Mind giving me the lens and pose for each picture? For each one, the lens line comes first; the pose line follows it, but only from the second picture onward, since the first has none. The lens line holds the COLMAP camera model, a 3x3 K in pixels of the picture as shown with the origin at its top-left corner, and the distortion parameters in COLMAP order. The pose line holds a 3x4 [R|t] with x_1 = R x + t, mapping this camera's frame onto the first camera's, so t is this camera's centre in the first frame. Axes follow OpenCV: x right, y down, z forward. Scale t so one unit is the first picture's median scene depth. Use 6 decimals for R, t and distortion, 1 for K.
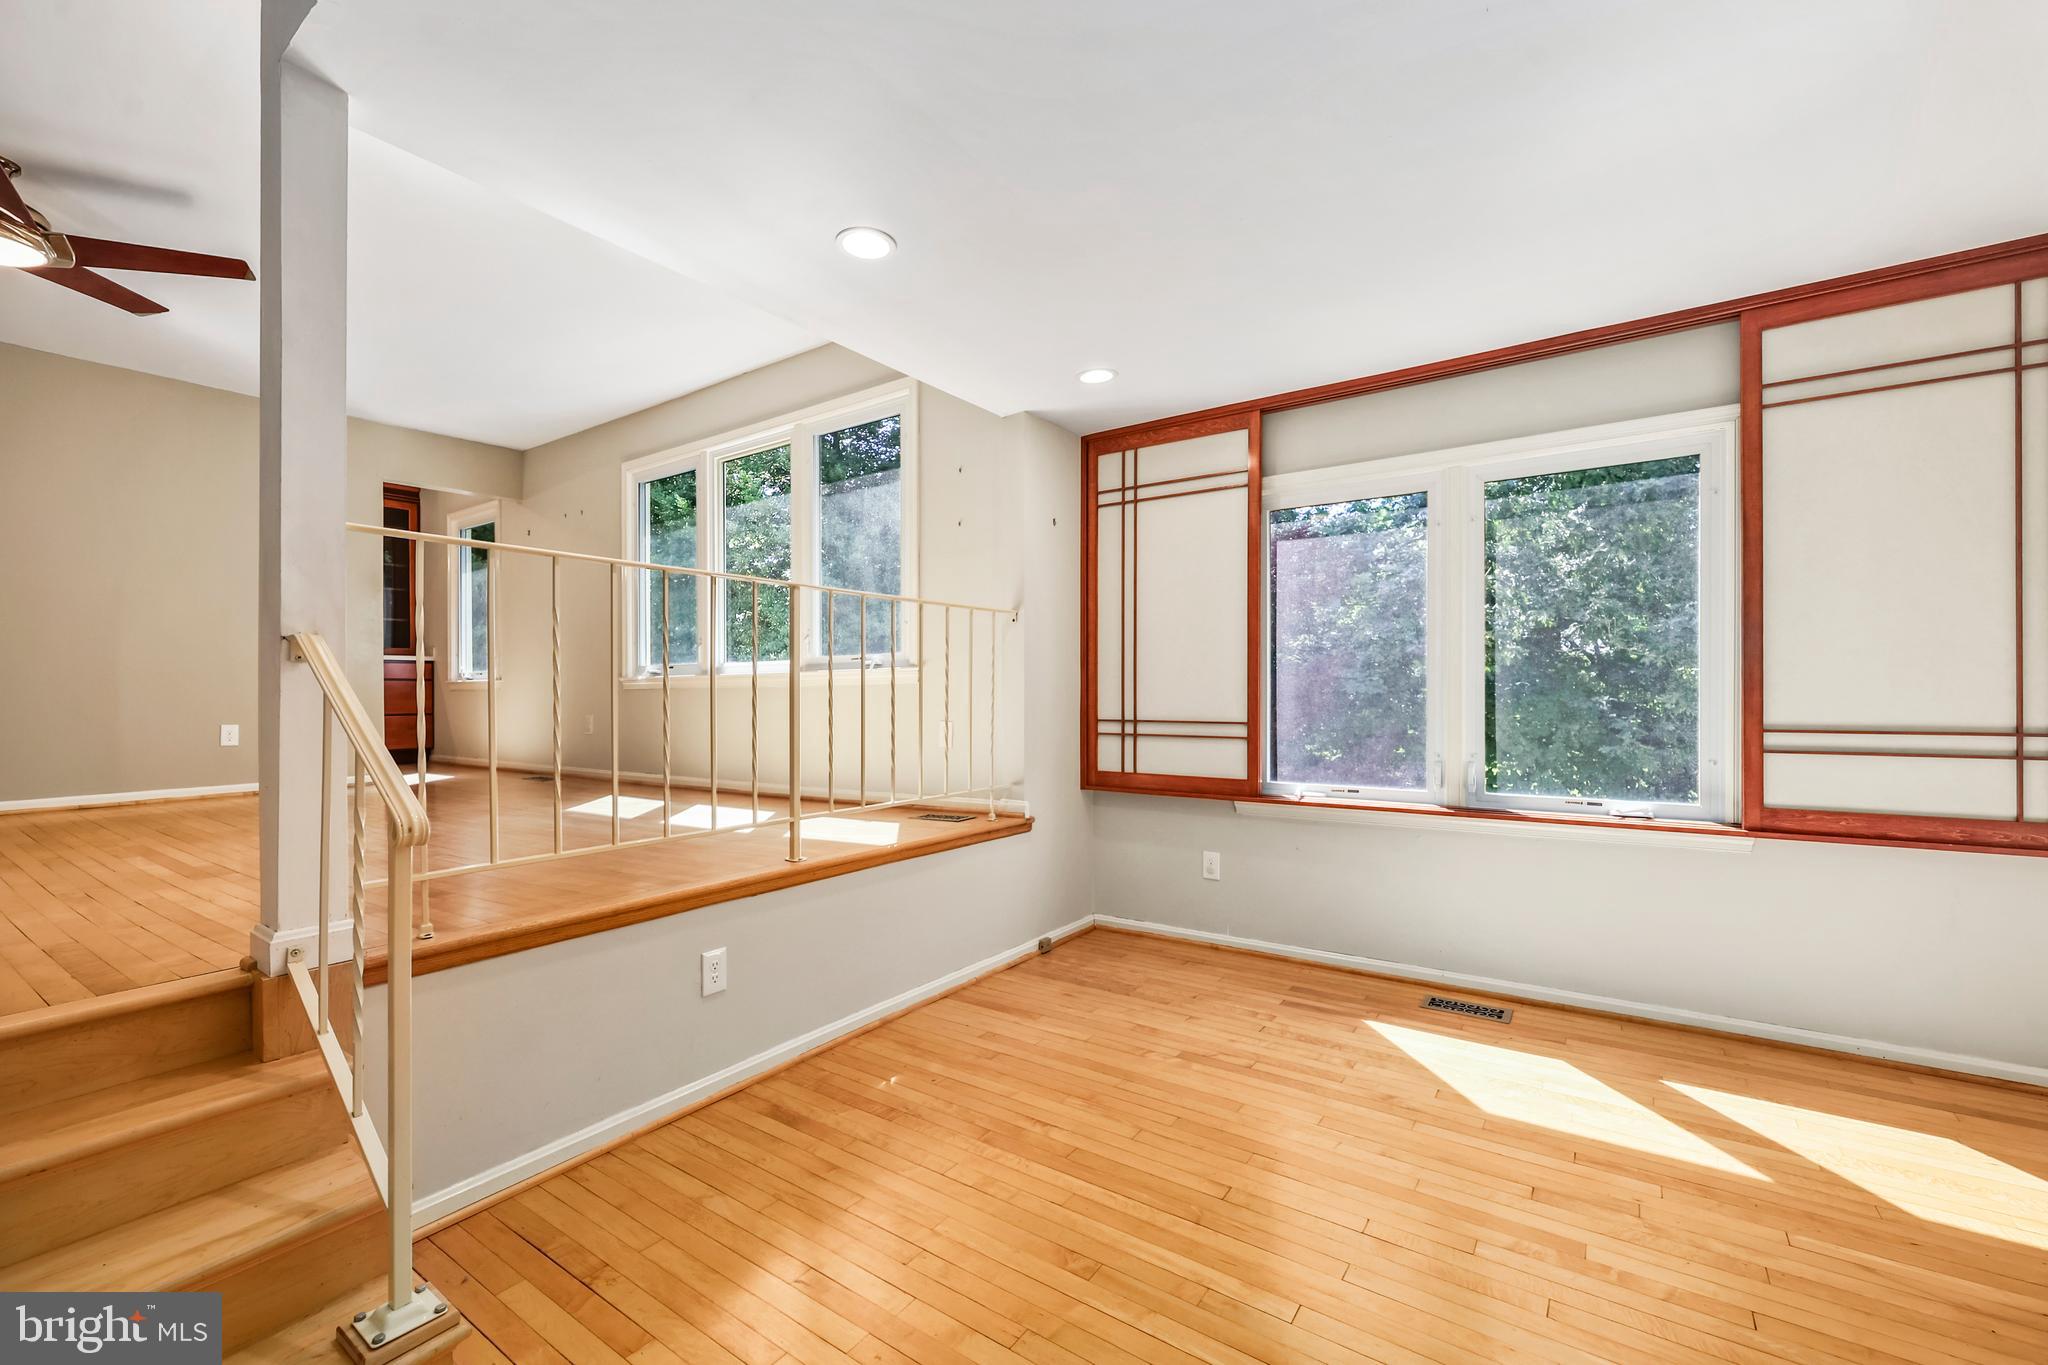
lens RADIAL K [[860.5, 0, 1010.0], [0, 860.5, 691.2], [0, 0, 1]] dist [-0.003246, -0.000093]
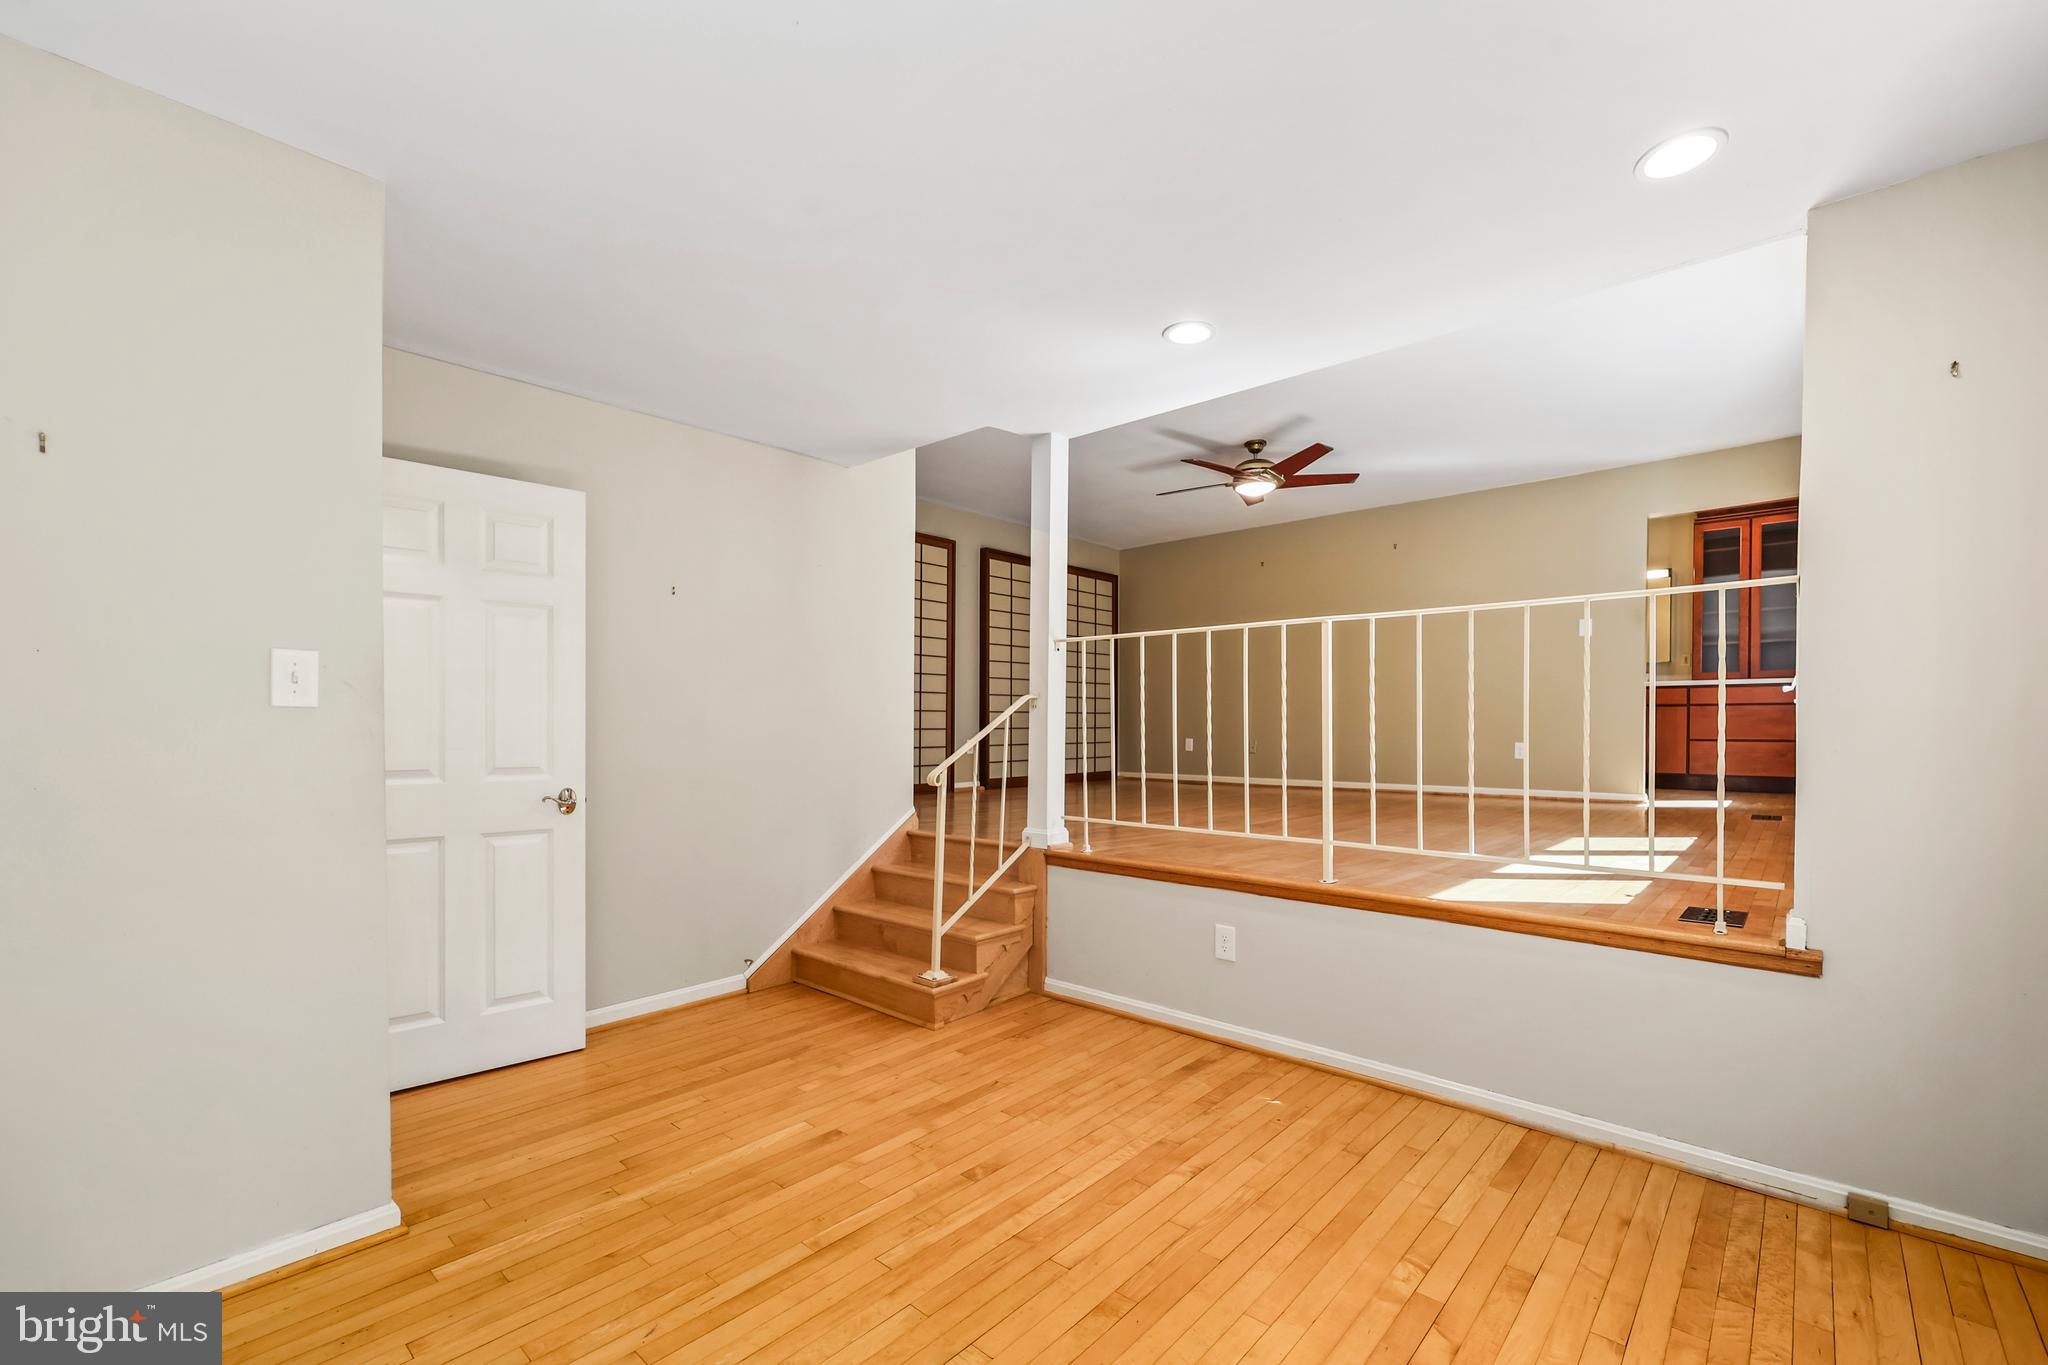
lens RADIAL K [[860.5, 0, 1039.4], [0, 860.5, 724.0], [0, 0, 1]] dist [-0.003246, -0.000093]
pose [[-0.102878, 0.009759, -0.994646, 0.868423], [-0.000343, 0.999951, 0.009847, -0.006730], [0.994694, 0.001354, -0.102870, 0.793854]]
